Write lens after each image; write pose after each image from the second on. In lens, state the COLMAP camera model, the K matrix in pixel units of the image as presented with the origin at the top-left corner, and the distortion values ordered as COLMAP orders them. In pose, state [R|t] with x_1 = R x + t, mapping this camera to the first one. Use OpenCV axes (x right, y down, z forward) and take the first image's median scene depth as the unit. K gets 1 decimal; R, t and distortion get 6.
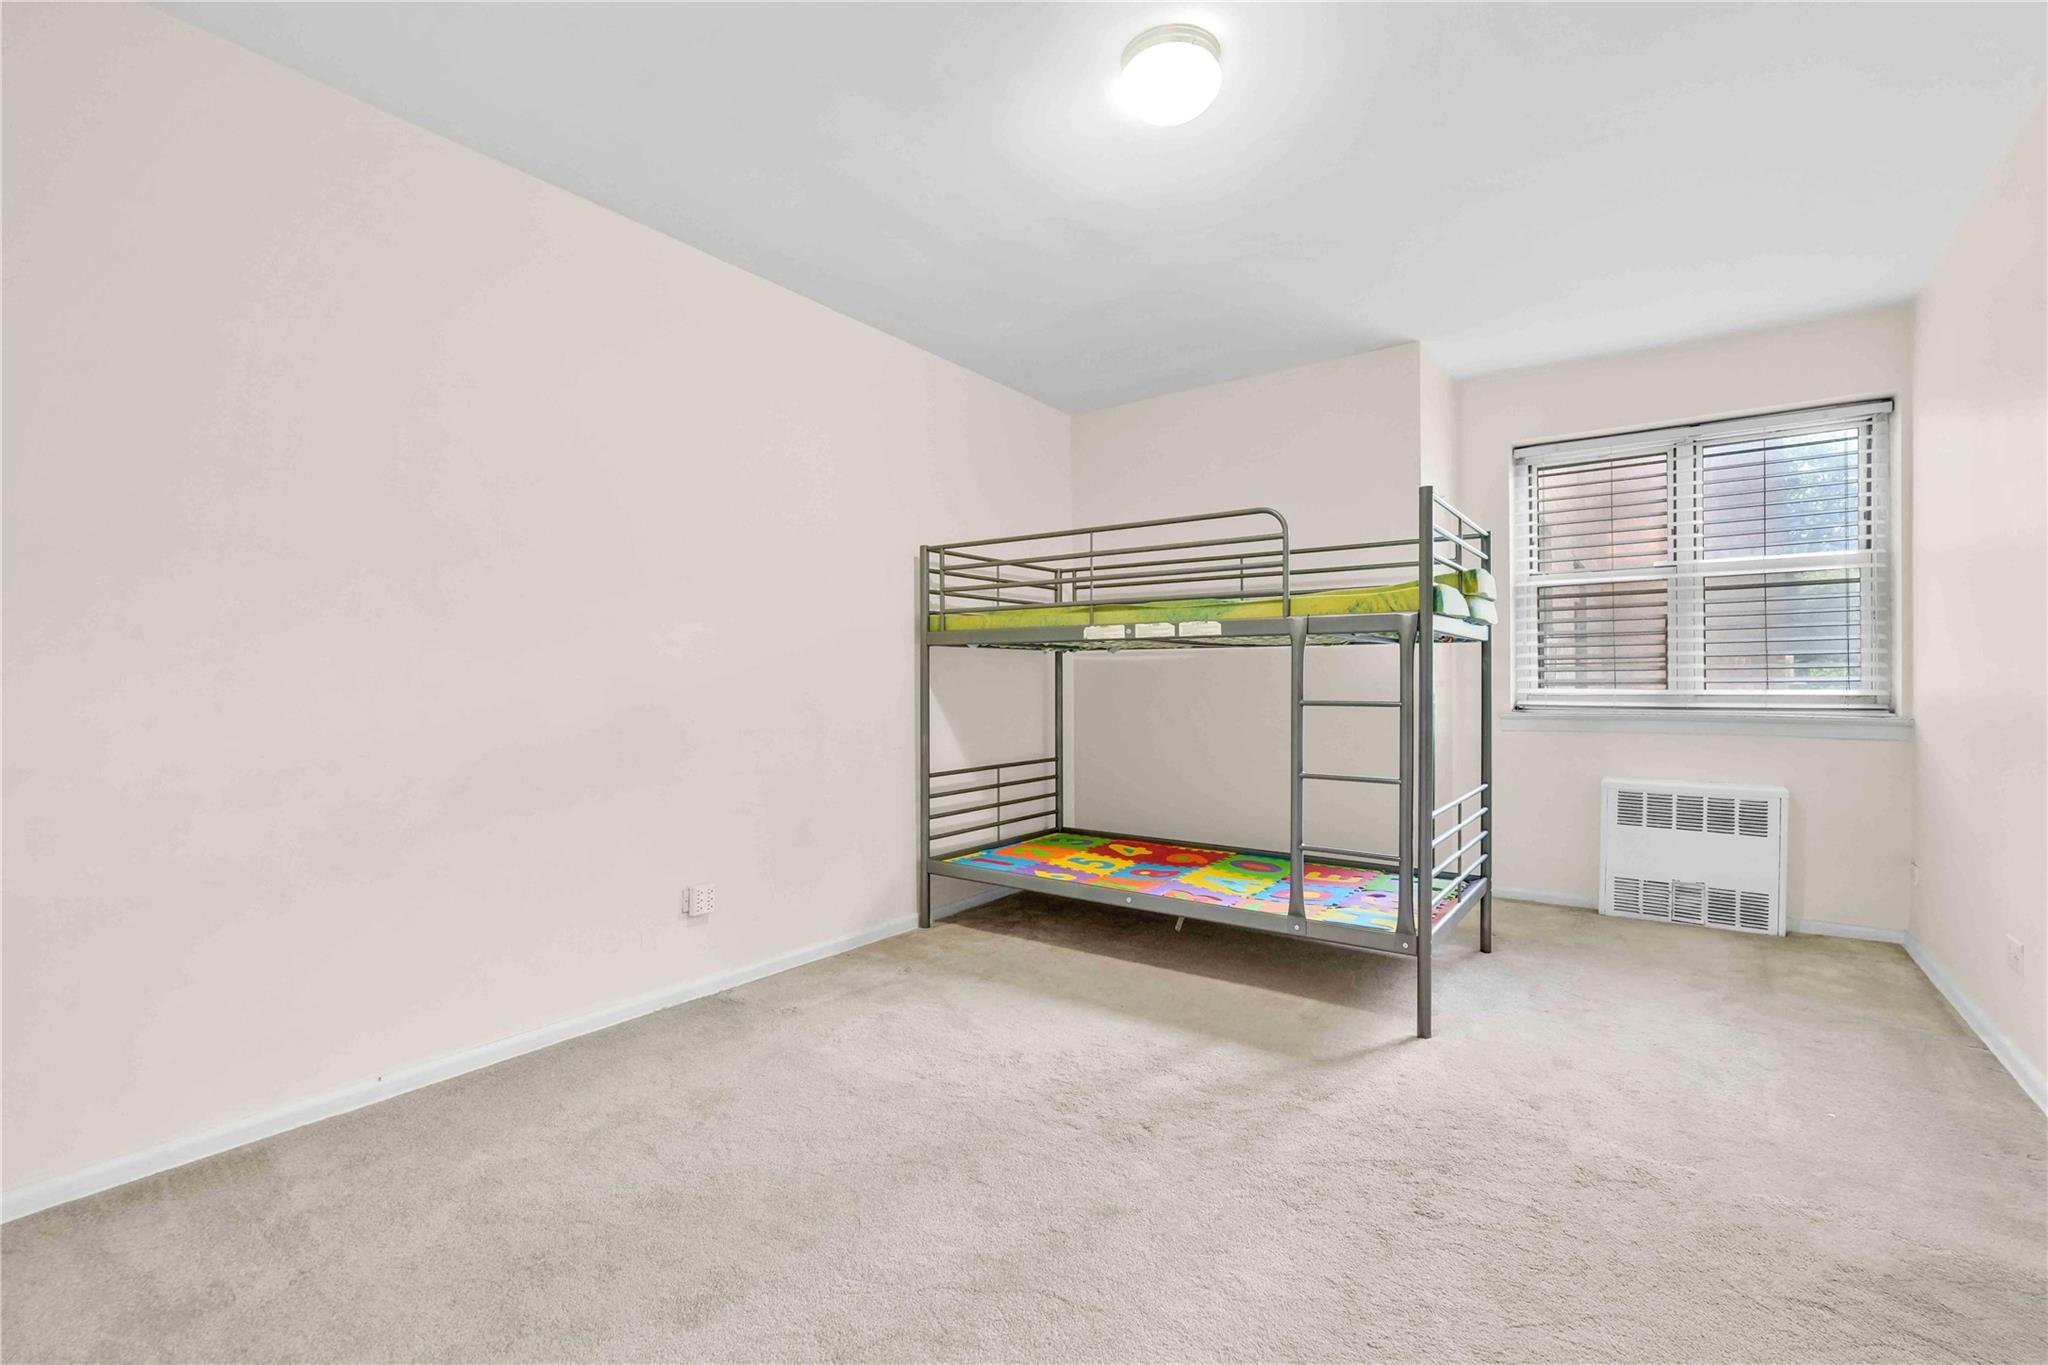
lens RADIAL K [[929.2, 0, 1030.1], [0, 929.2, 688.4], [0, 0, 1]] dist [-0.020951, 0.011286]
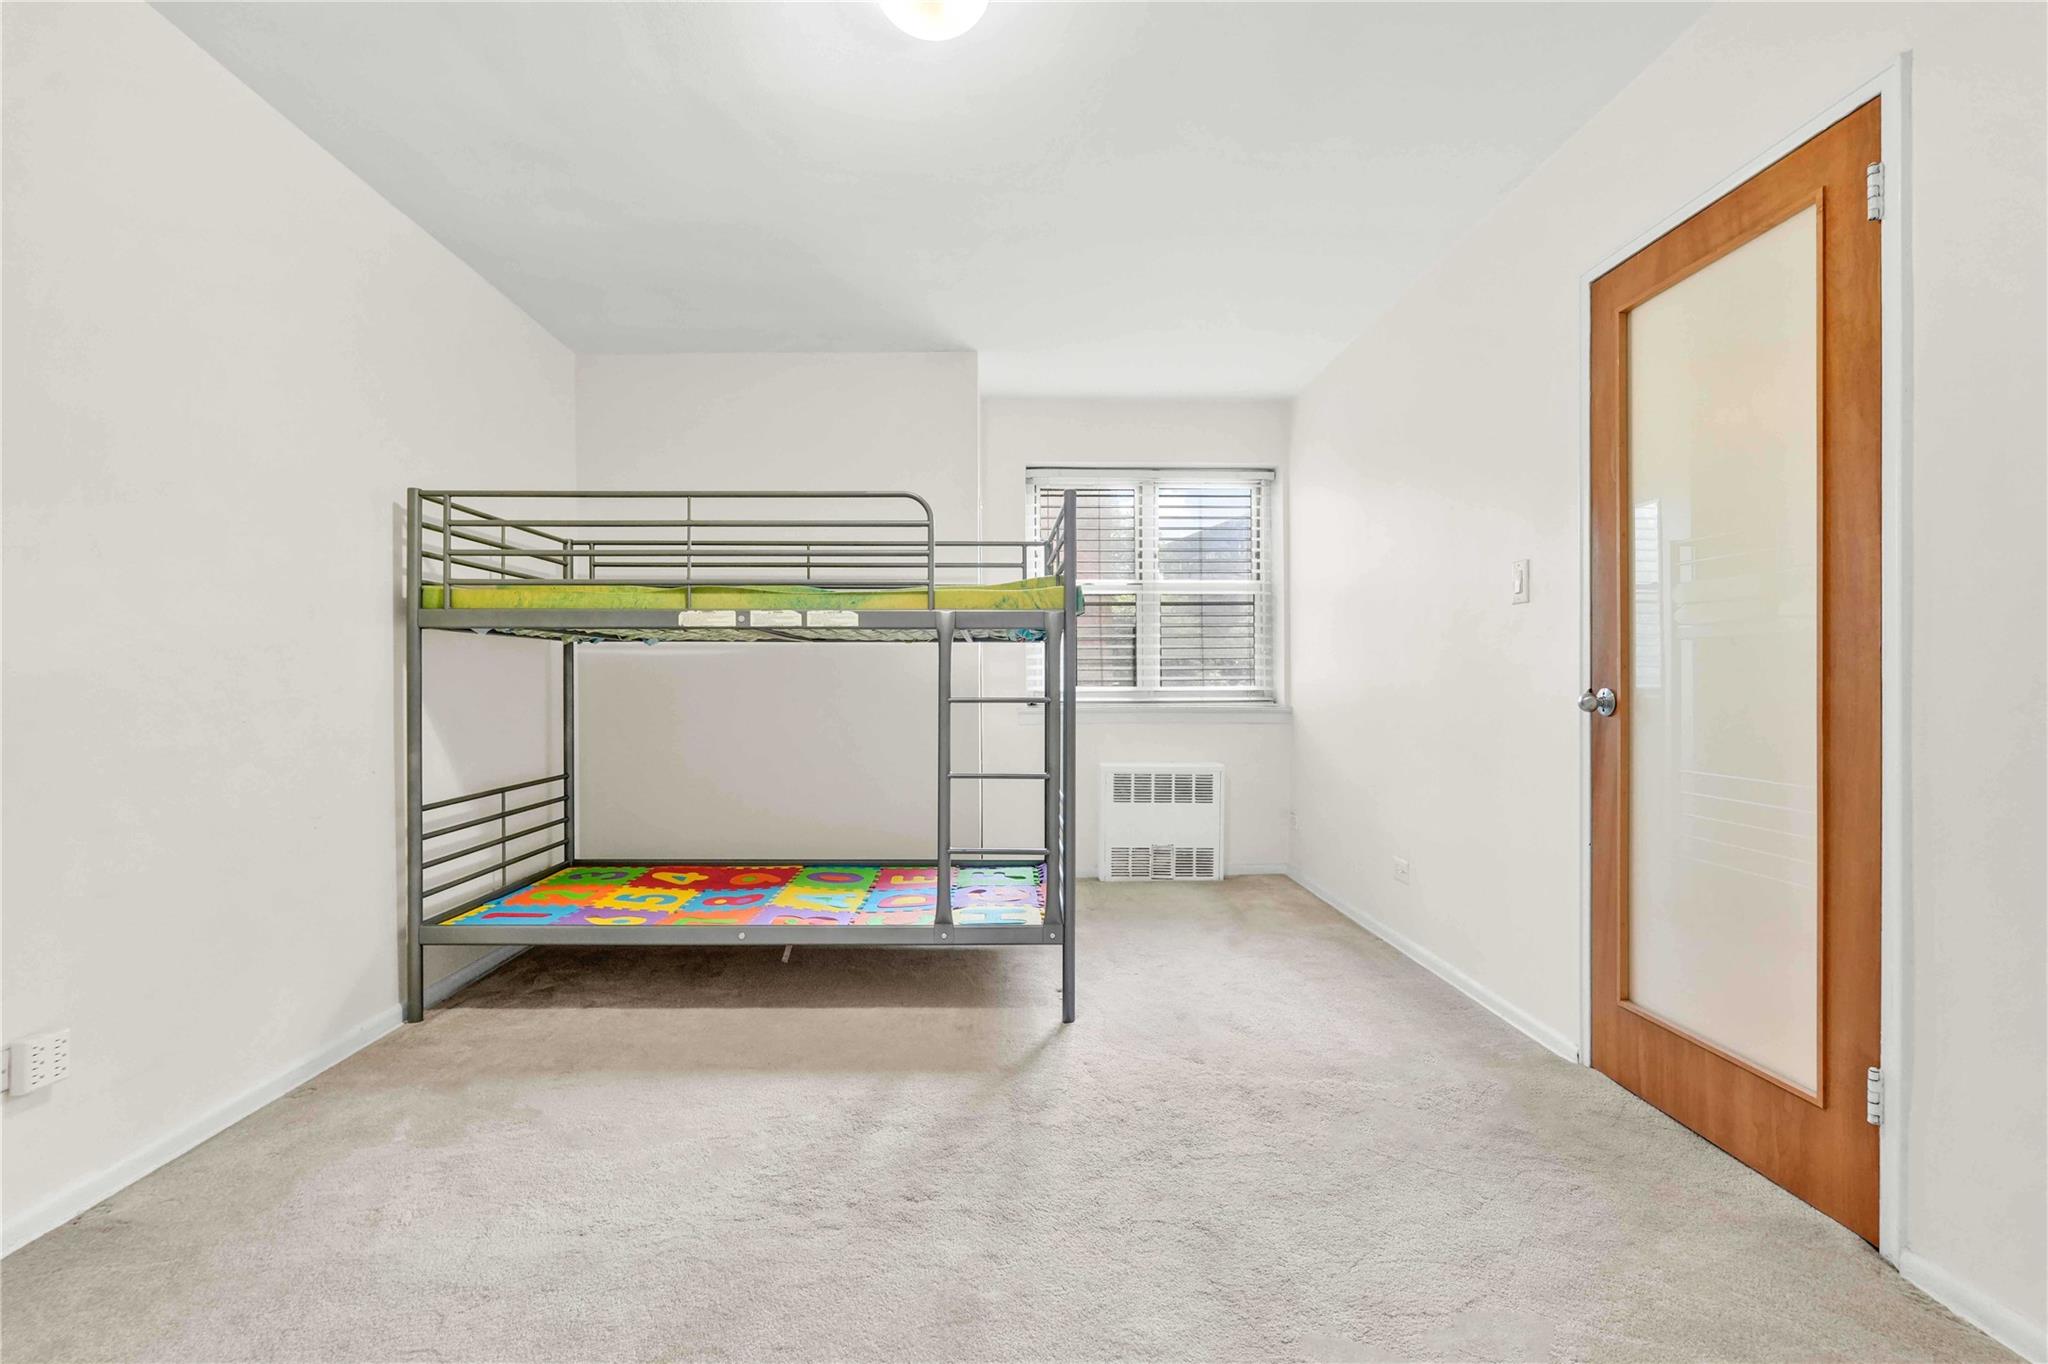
lens RADIAL K [[929.2, 0, 1030.1], [0, 929.2, 687.9], [0, 0, 1]] dist [-0.020951, 0.011286]
pose [[0.789609, -0.003524, 0.613600, -0.179142], [0.004502, 0.999990, -0.000049, 0.002484], [-0.613594, 0.002801, 0.789617, 0.149818]]
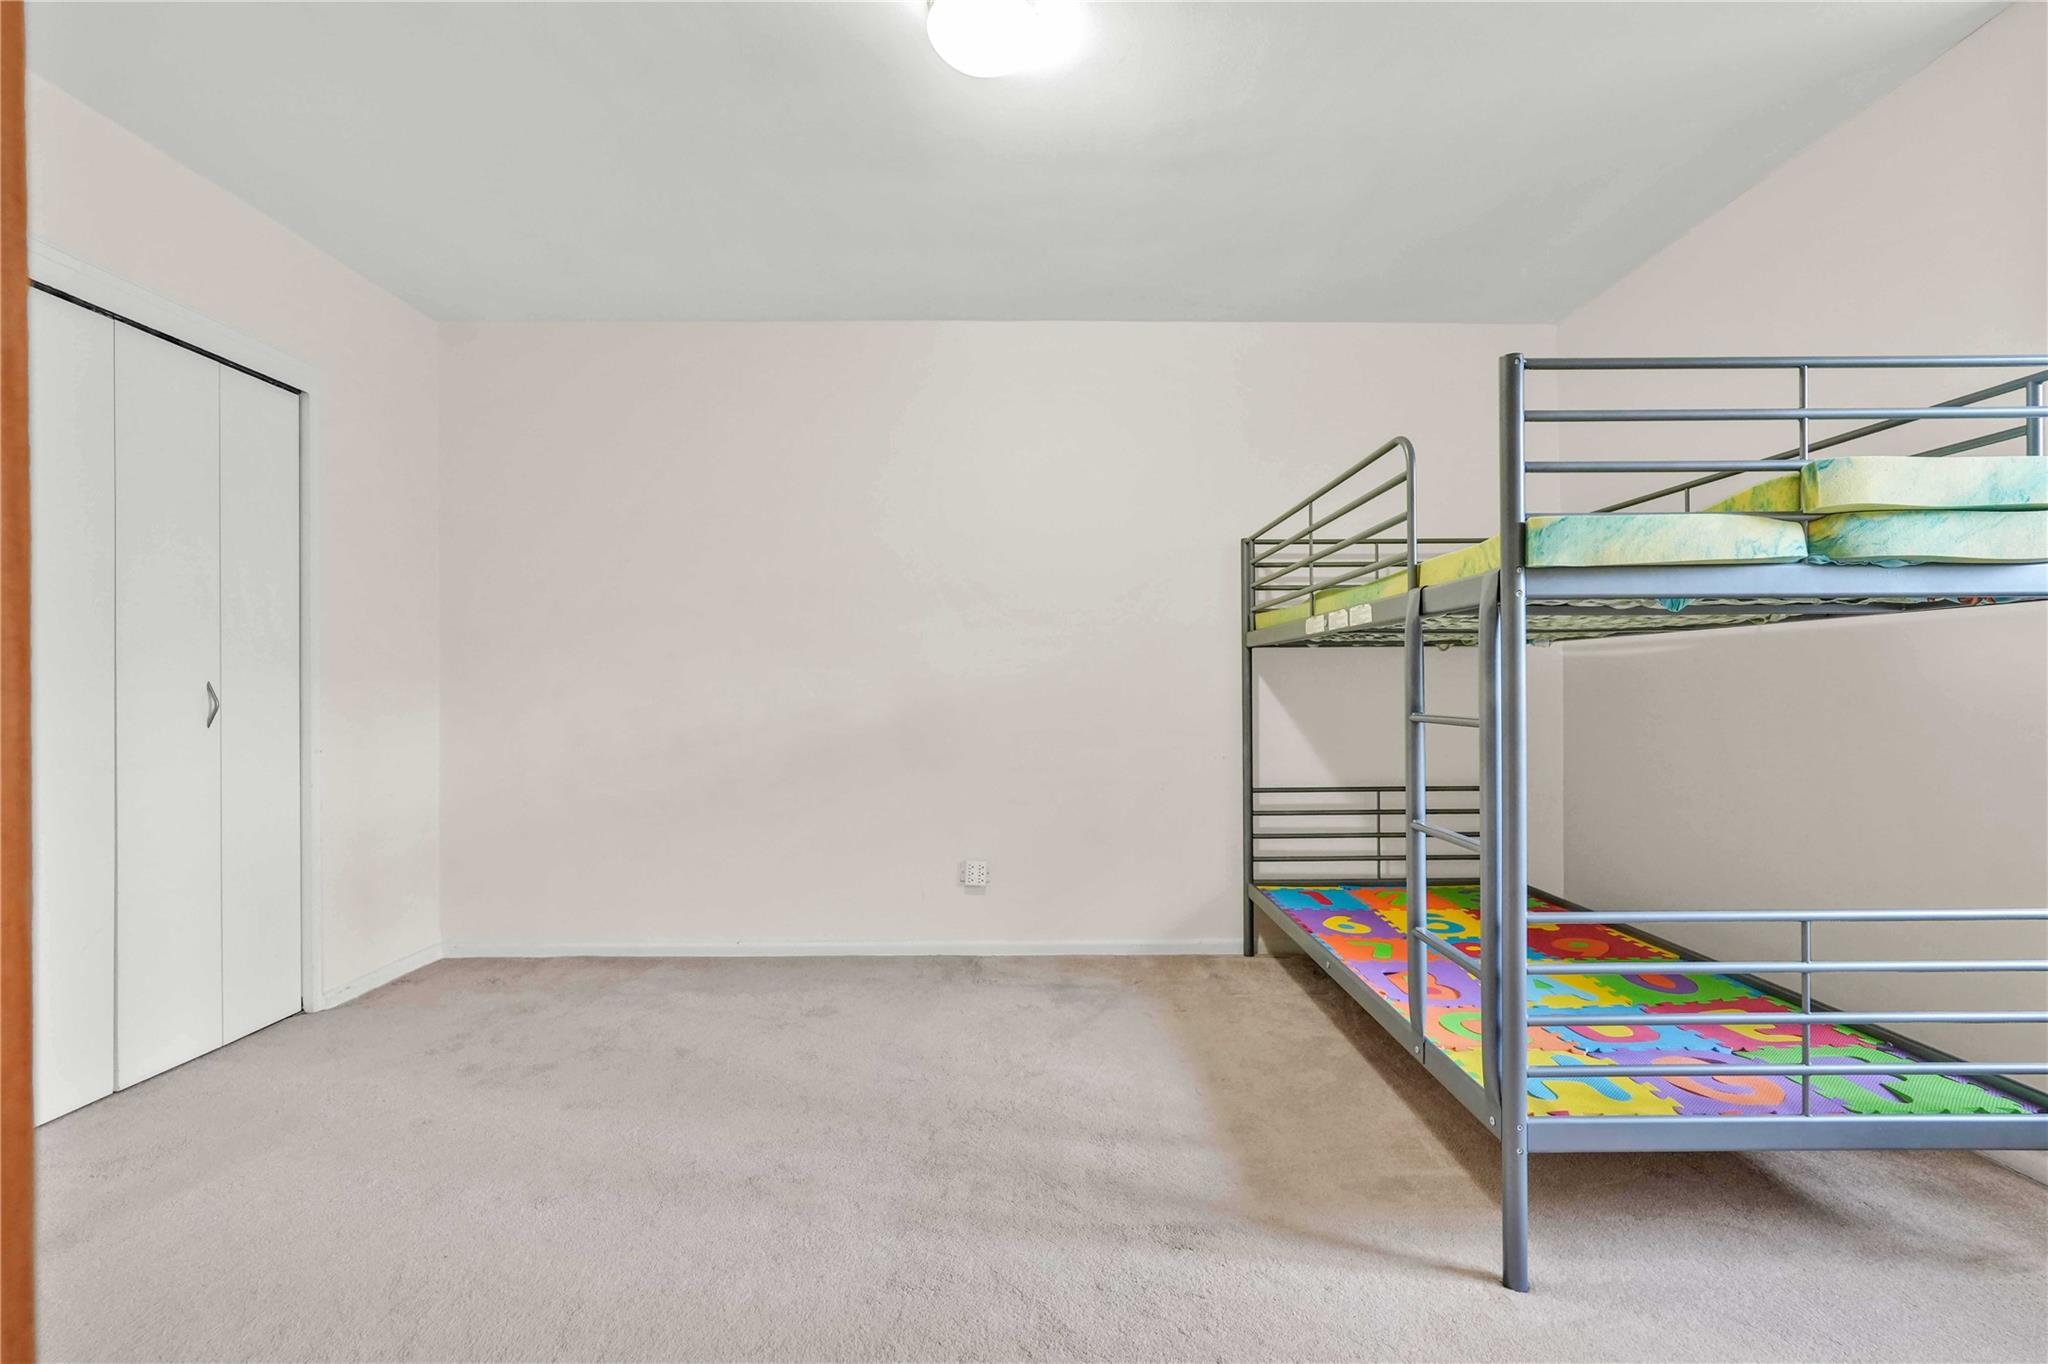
lens RADIAL K [[952.4, 0, 1024.2], [0, 952.4, 687.8], [0, 0, 1]] dist [-0.022531, 0.011708]
pose [[0.571820, -0.002748, -0.820374, 0.545277], [-0.001320, 0.999990, -0.004269, -0.002626], [0.820378, 0.003524, 0.571811, 0.288250]]
